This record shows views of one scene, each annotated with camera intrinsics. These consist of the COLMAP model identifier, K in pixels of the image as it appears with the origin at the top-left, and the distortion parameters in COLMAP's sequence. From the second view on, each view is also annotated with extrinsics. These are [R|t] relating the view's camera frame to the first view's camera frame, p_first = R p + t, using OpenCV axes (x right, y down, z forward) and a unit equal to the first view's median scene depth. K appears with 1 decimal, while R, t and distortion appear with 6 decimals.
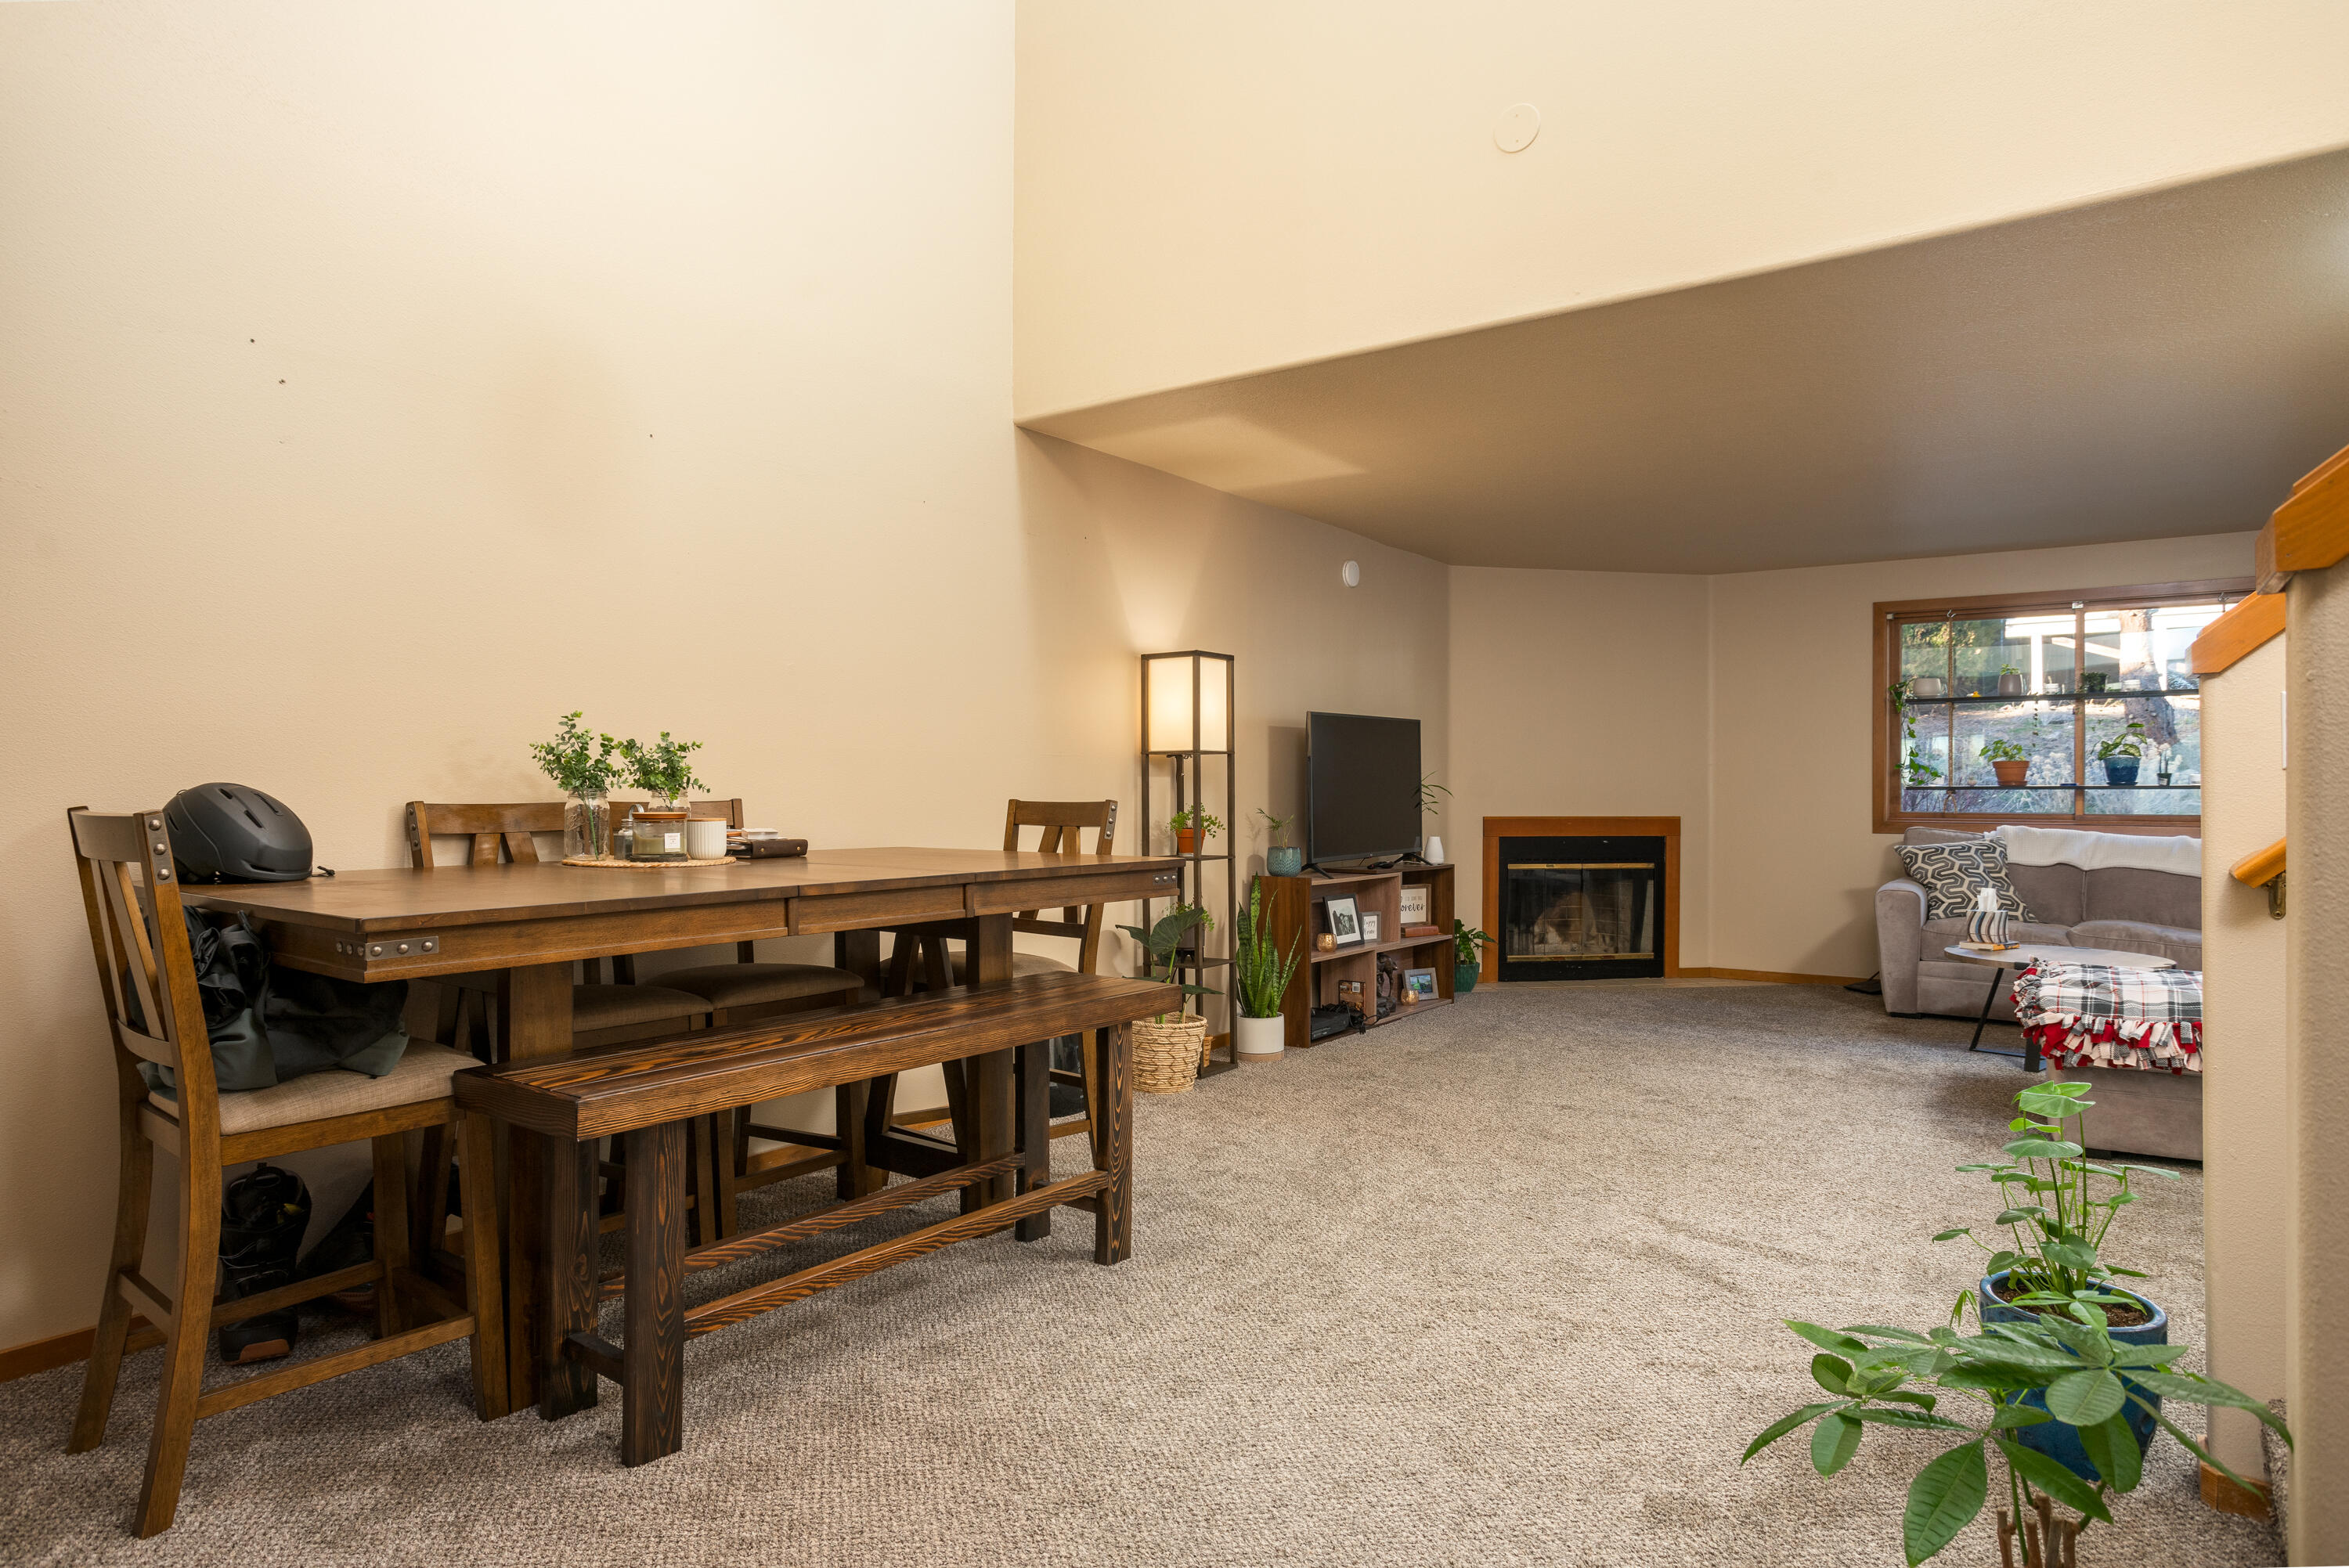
lens RADIAL K [[1437.7, 0, 1177.4], [0, 1437.7, 794.3], [0, 0, 1]] dist [0.003370, 0.001507]
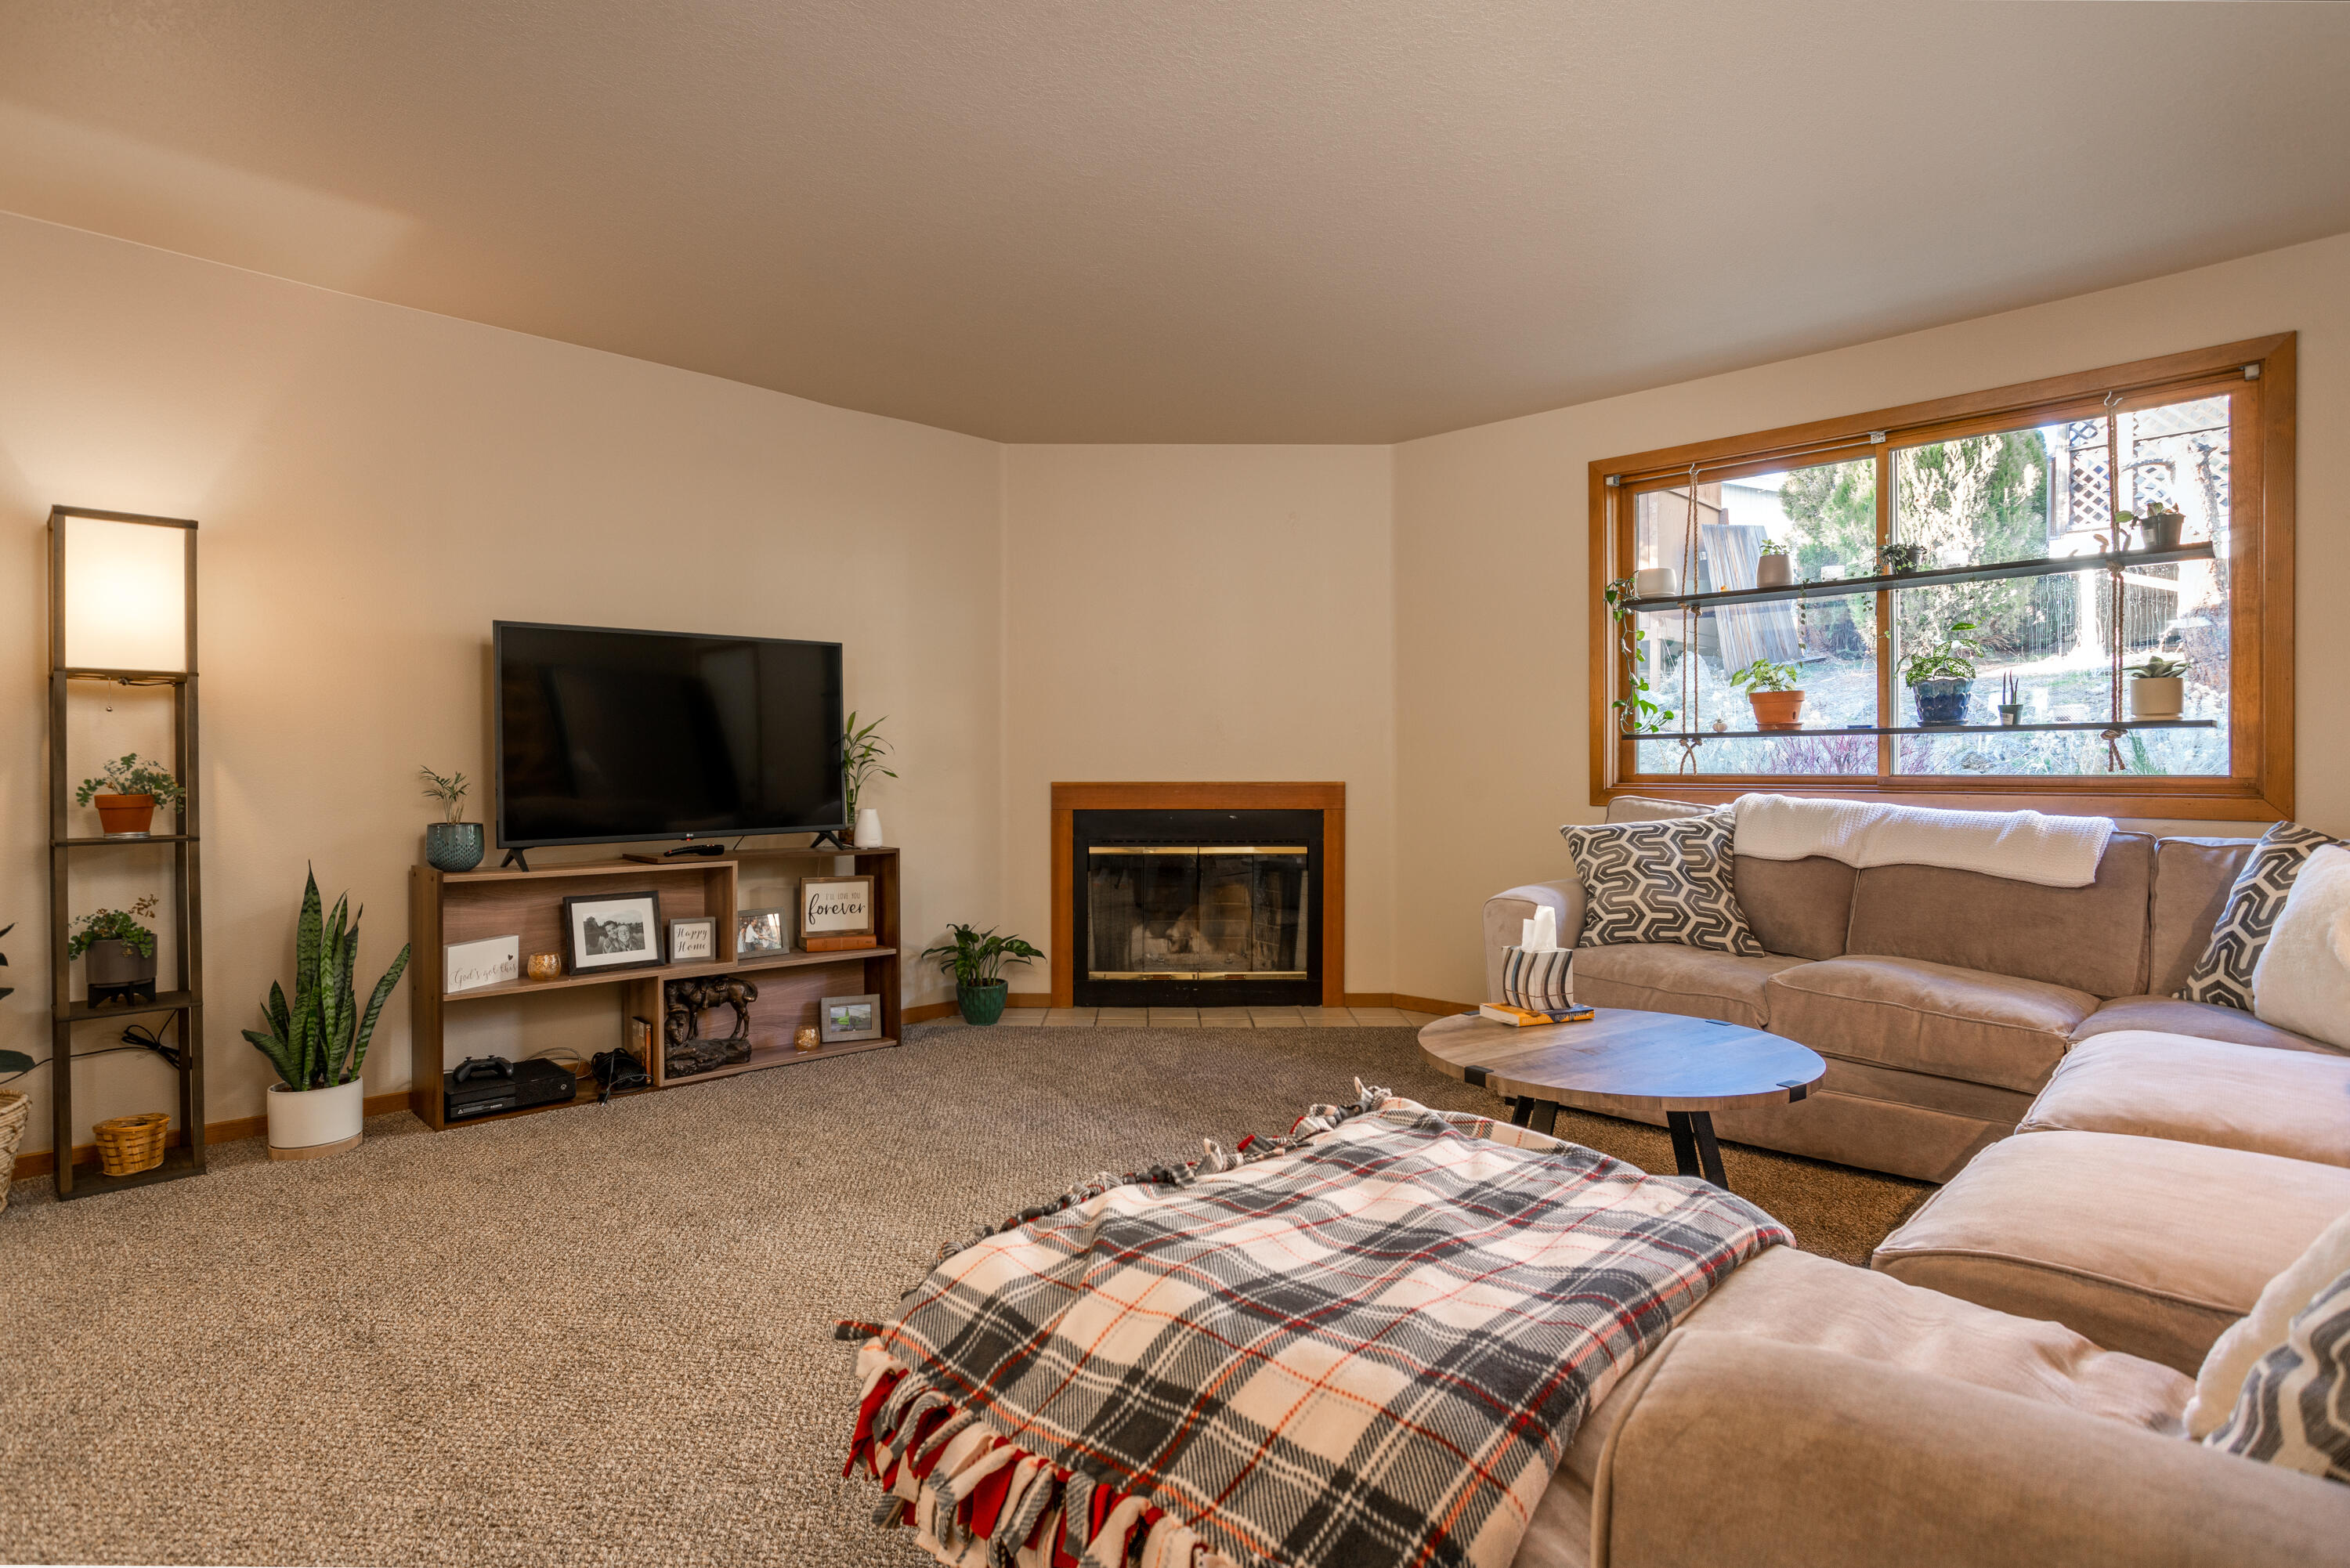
lens RADIAL K [[1235.8, 0, 1171.2], [0, 1235.8, 771.0], [0, 0, 1]] dist [-0.005787, 0.000235]
pose [[0.981633, -0.002182, -0.190766, 0.439603], [0.001562, 0.999993, -0.003400, 0.013516], [0.190772, 0.003039, 0.981630, 0.436328]]
